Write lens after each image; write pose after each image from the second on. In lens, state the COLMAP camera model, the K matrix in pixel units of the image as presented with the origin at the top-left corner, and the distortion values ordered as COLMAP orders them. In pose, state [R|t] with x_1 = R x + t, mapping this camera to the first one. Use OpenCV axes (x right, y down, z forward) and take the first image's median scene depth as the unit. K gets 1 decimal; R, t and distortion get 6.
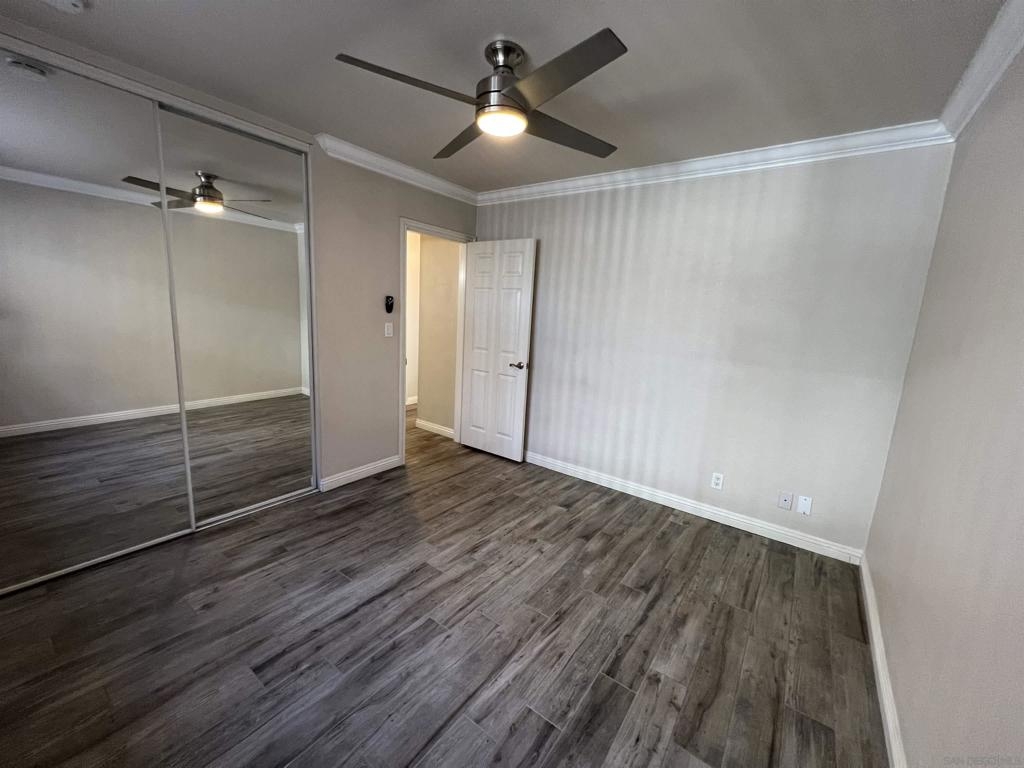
lens RADIAL K [[409.5, 0, 512.2], [0, 409.5, 385.7], [0, 0, 1]] dist [-0.004592, 0.001034]
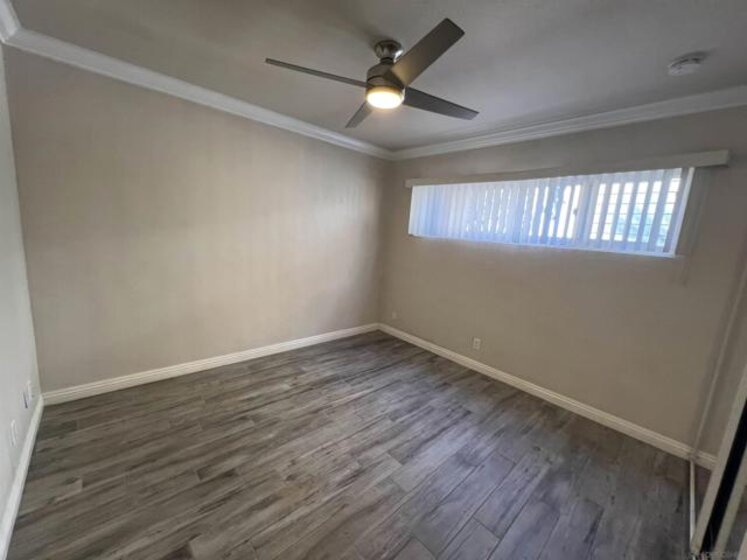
lens RADIAL K [[298.7, 0, 374.0], [0, 298.7, 281.6], [0, 0, 1]] dist [-0.004592, 0.001034]
pose [[-0.975196, -0.154143, 0.158846, -0.200209], [-0.091548, 0.934282, 0.344582, -0.332343], [-0.201522, 0.321493, -0.925219, 1.718945]]
